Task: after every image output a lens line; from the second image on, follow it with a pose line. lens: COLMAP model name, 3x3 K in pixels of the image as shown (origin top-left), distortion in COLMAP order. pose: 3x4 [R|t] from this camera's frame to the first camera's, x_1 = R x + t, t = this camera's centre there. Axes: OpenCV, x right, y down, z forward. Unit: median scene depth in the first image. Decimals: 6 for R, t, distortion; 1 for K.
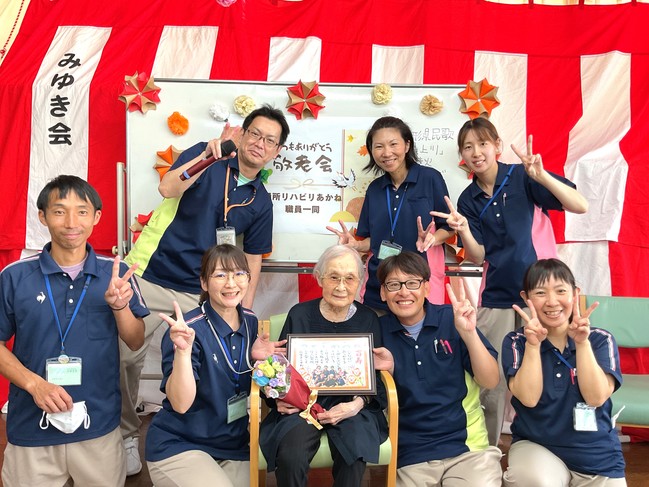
lens RADIAL K [[552.4, 0, 324.5], [0, 552.4, 243.5], [0, 0, 1]] dist [0.007423, -0.096546]
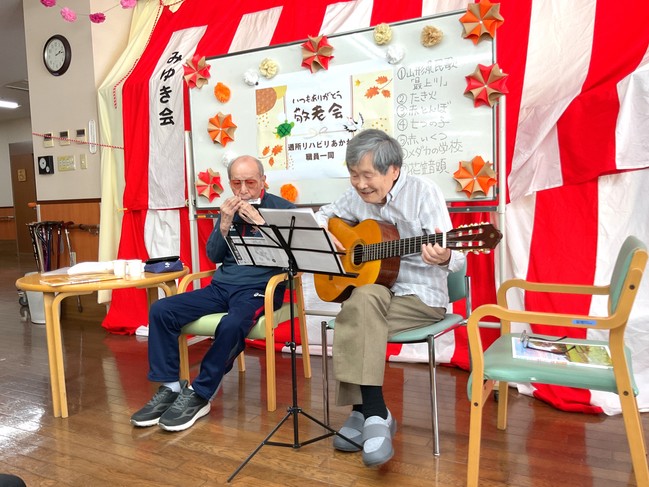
lens RADIAL K [[552.4, 0, 324.5], [0, 552.4, 243.5], [0, 0, 1]] dist [0.007423, -0.096546]
pose [[0.882697, -0.015552, -0.469685, 0.470343], [0.015414, 0.999873, -0.004140, 0.112583], [0.469690, -0.003585, 0.882824, 0.056007]]
